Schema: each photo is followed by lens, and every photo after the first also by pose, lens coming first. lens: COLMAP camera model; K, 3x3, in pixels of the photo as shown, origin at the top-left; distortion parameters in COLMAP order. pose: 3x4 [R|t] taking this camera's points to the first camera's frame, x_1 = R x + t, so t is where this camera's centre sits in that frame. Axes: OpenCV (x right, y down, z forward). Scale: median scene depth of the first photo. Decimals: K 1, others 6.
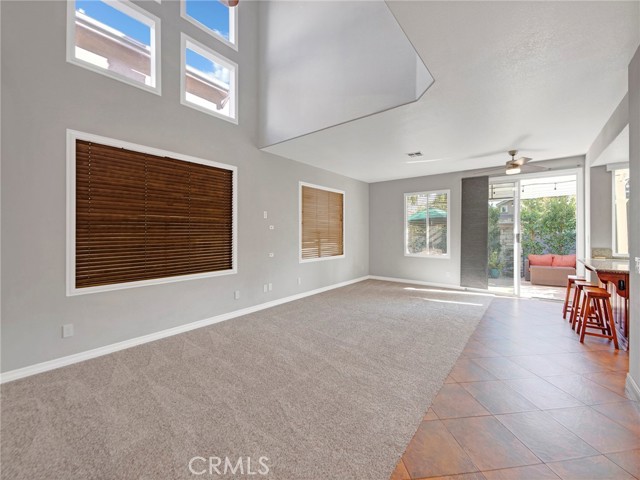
lens RADIAL K [[261.0, 0, 325.8], [0, 261.0, 232.0], [0, 0, 1]] dist [0.002110, 0.000279]
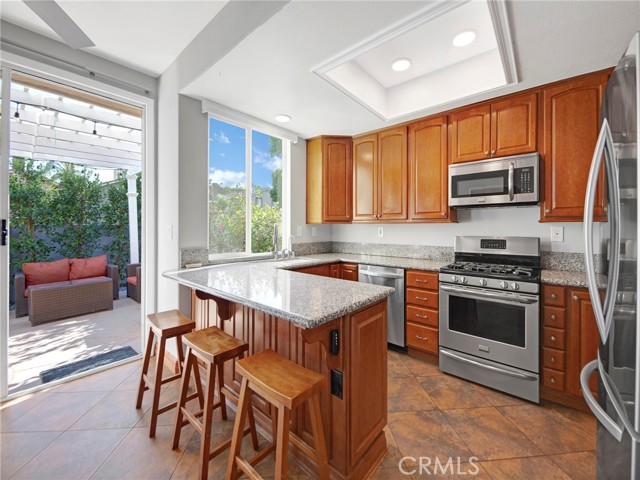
lens RADIAL K [[261.0, 0, 325.8], [0, 261.0, 232.0], [0, 0, 1]] dist [0.002110, 0.000279]
pose [[0.030988, -0.017005, 0.999375, 0.399634], [-0.005858, 0.999835, 0.017195, 0.012884], [-0.999503, -0.006387, 0.030883, 0.556800]]
